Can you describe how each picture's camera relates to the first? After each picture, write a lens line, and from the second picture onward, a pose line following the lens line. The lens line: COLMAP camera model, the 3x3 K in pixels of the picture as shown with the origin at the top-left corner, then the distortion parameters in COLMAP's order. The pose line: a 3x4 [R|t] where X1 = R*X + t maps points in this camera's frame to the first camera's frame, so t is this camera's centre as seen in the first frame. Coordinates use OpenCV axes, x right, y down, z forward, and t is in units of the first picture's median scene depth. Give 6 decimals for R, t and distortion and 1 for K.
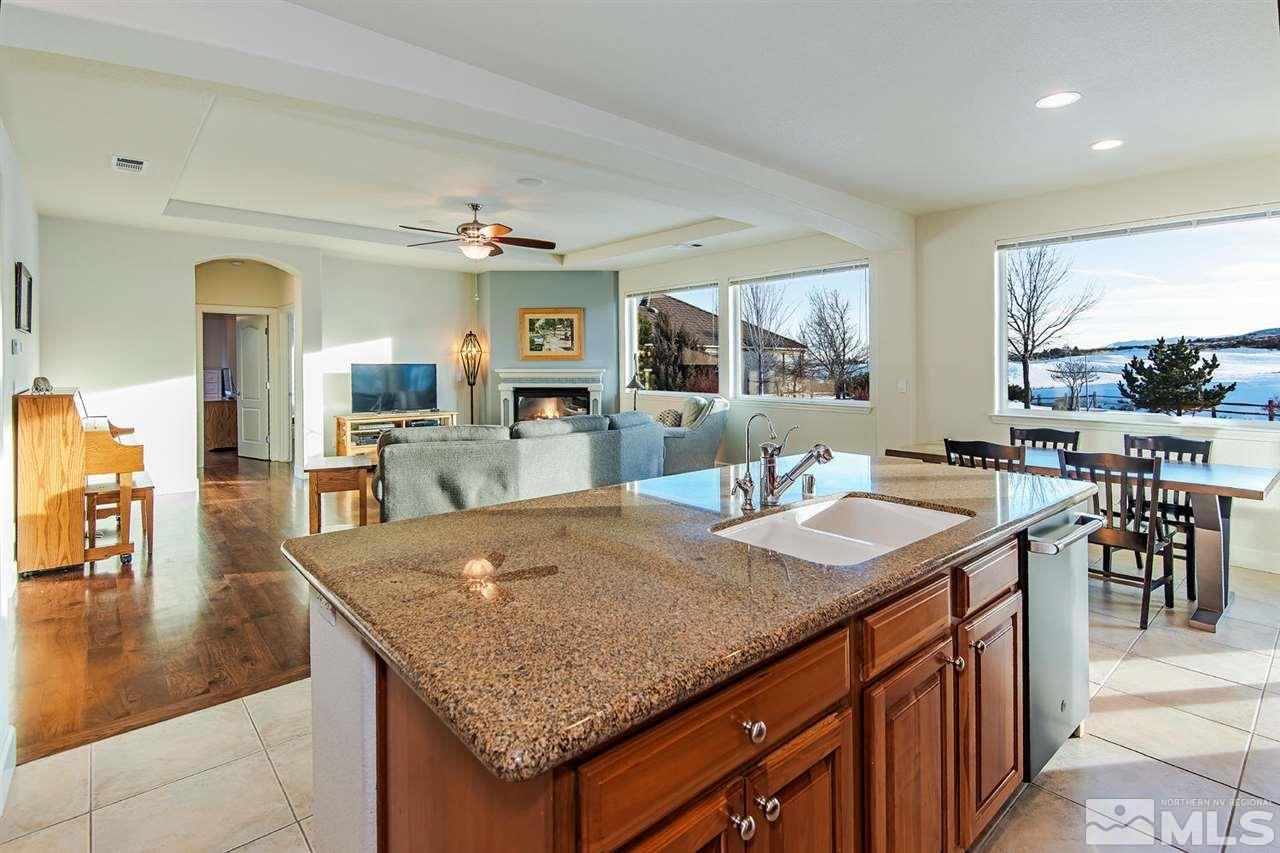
lens RADIAL K [[610.3, 0, 650.1], [0, 610.3, 358.5], [0, 0, 1]] dist [0.059393, -0.032483]
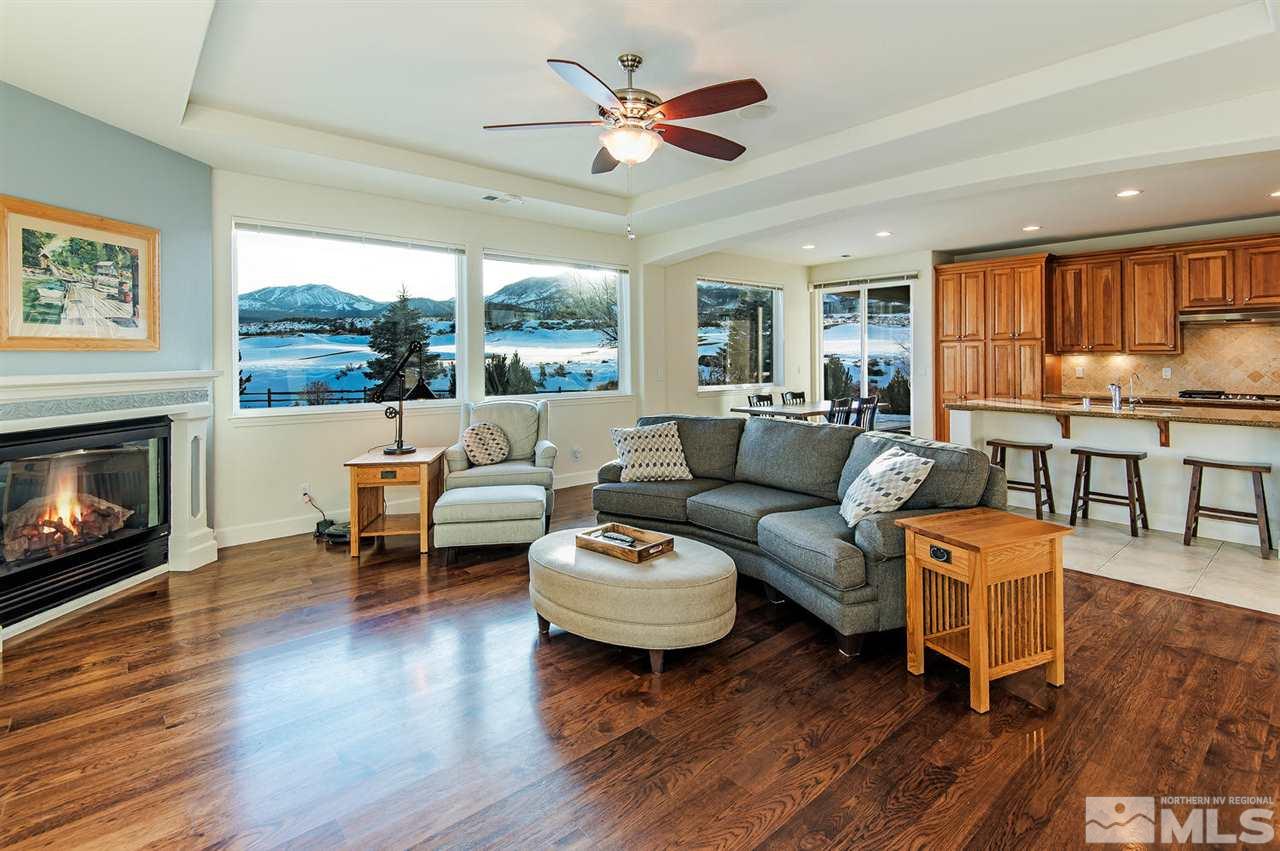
lens RADIAL K [[610.3, 0, 650.1], [0, 610.3, 357.5], [0, 0, 1]] dist [0.059393, -0.032483]
pose [[0.014489, -0.001337, 0.999894, -0.541120], [-0.004348, 0.999990, 0.001400, 0.004876], [-0.999886, -0.004368, 0.014483, 0.648394]]
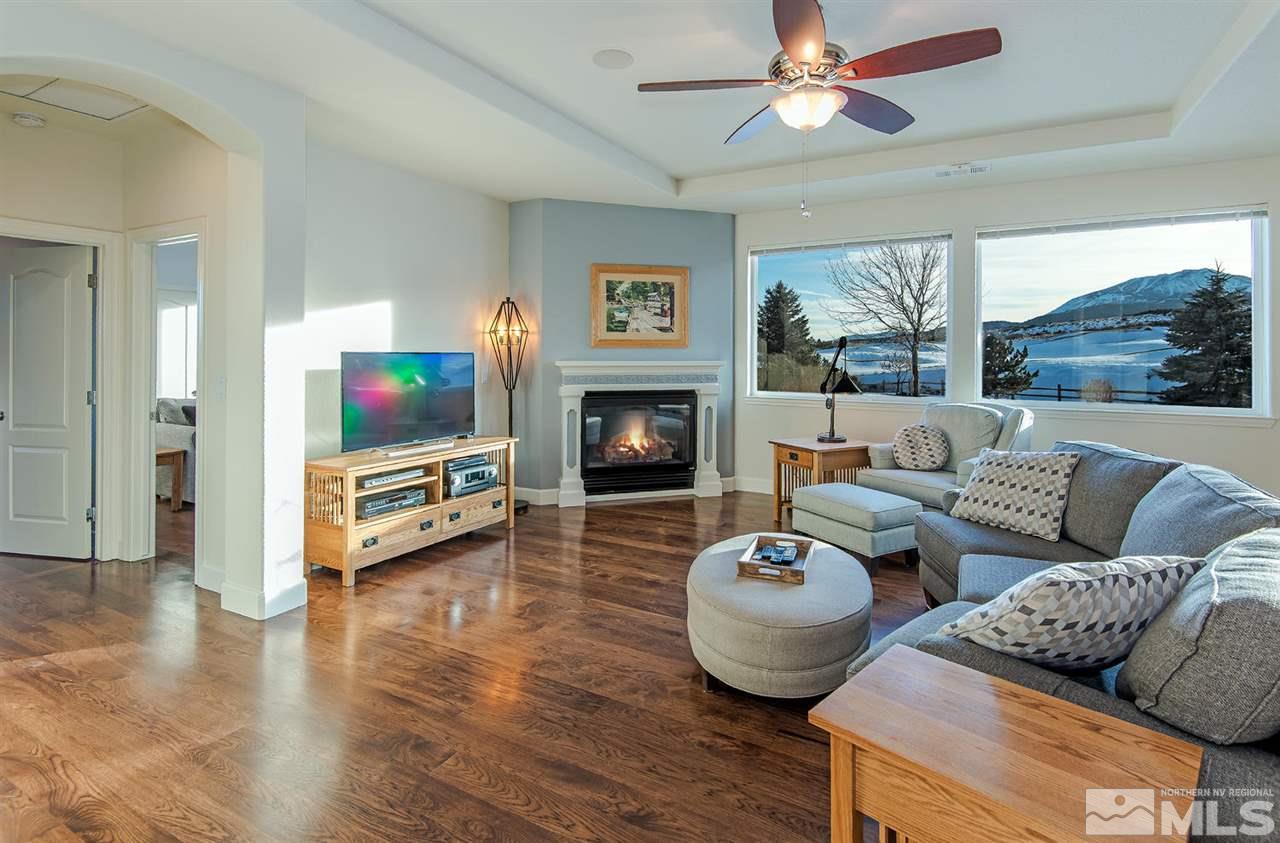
lens RADIAL K [[611.8, 0, 665.0], [0, 611.8, 352.8], [0, 0, 1]] dist [0.023218, -0.000282]
pose [[0.937756, 0.003757, 0.347274, -0.358221], [-0.007230, 0.999936, 0.008705, 0.002902], [-0.347219, -0.010674, 0.937723, 0.396091]]
